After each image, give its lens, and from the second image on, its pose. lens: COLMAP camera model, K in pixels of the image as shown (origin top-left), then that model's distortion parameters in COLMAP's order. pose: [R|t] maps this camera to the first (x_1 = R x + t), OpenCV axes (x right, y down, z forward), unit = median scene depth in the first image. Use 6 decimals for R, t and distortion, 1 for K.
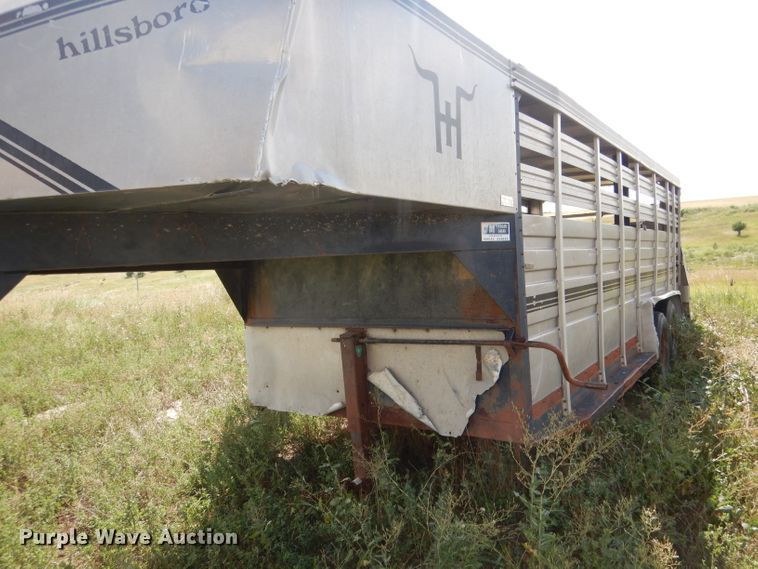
lens RADIAL K [[539.9, 0, 372.6], [0, 539.9, 280.9], [0, 0, 1]] dist [0.008560, -0.006621]
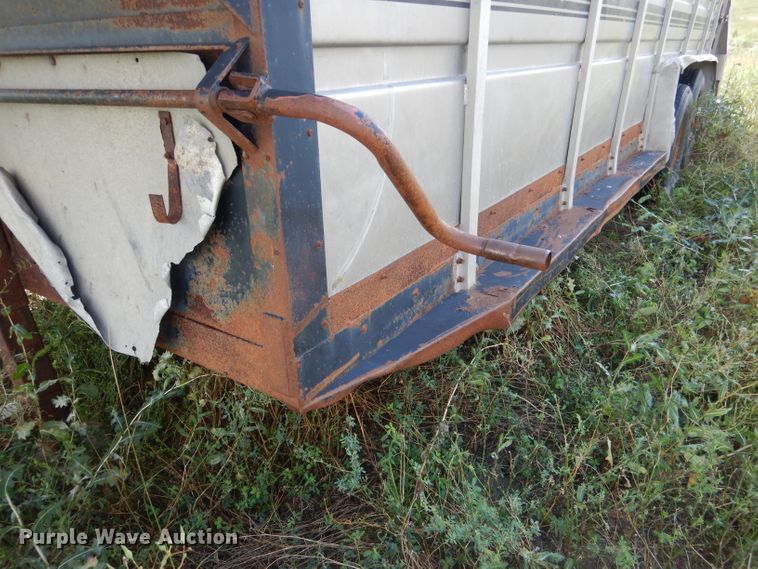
lens RADIAL K [[539.9, 0, 372.6], [0, 539.9, 280.9], [0, 0, 1]] dist [0.008560, -0.006621]
pose [[0.998976, 0.028809, 0.034887, 0.290240], [-0.039821, 0.925884, 0.375703, 0.084855], [-0.021478, -0.376707, 0.926083, 0.642164]]
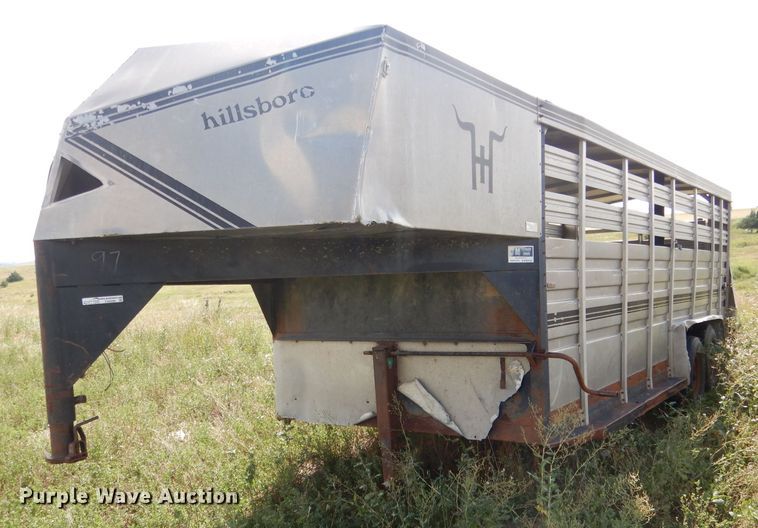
lens RADIAL K [[685.2, 0, 360.8], [0, 685.2, 324.2], [0, 0, 1]] dist [0.010227, 0.006340]
pose [[0.999830, 0.015844, -0.009381, -0.077330], [-0.015538, 0.999373, 0.031802, 0.012177], [0.009879, -0.031651, 0.999450, -0.375597]]
